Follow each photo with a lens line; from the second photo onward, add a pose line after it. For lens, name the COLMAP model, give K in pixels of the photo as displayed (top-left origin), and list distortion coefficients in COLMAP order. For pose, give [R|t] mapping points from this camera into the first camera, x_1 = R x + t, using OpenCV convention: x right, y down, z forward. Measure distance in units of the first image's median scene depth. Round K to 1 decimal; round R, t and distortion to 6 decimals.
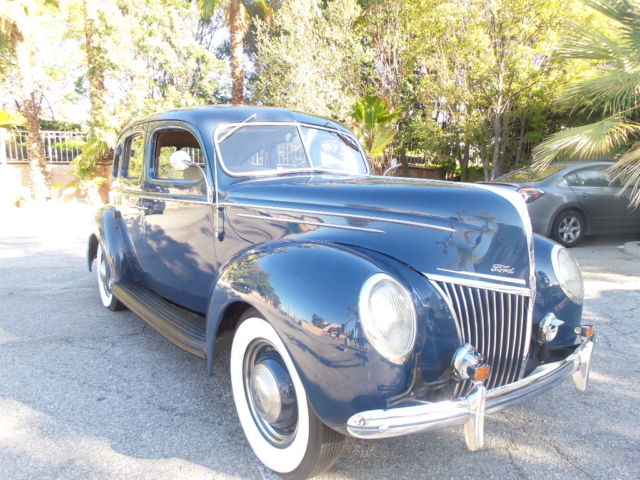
lens RADIAL K [[455.5, 0, 323.7], [0, 455.5, 239.7], [0, 0, 1]] dist [-0.009537, -0.004030]
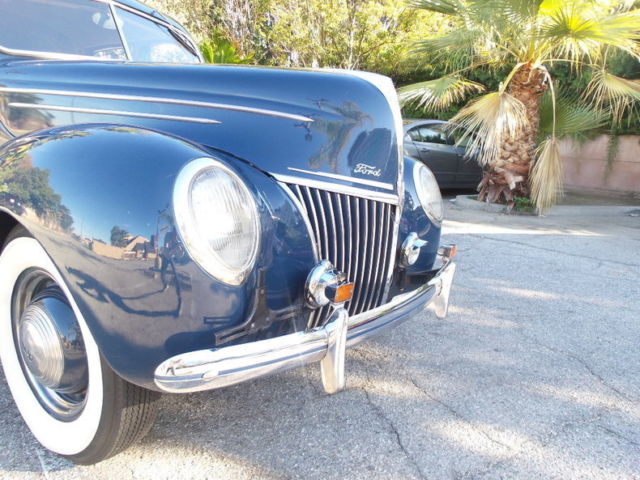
lens RADIAL K [[455.5, 0, 323.7], [0, 455.5, 239.7], [0, 0, 1]] dist [-0.009537, -0.004030]
pose [[0.948490, -0.008986, 0.316680, 0.058689], [-0.018002, 0.996454, 0.082192, 0.112202], [-0.316296, -0.083659, 0.944965, 0.233225]]
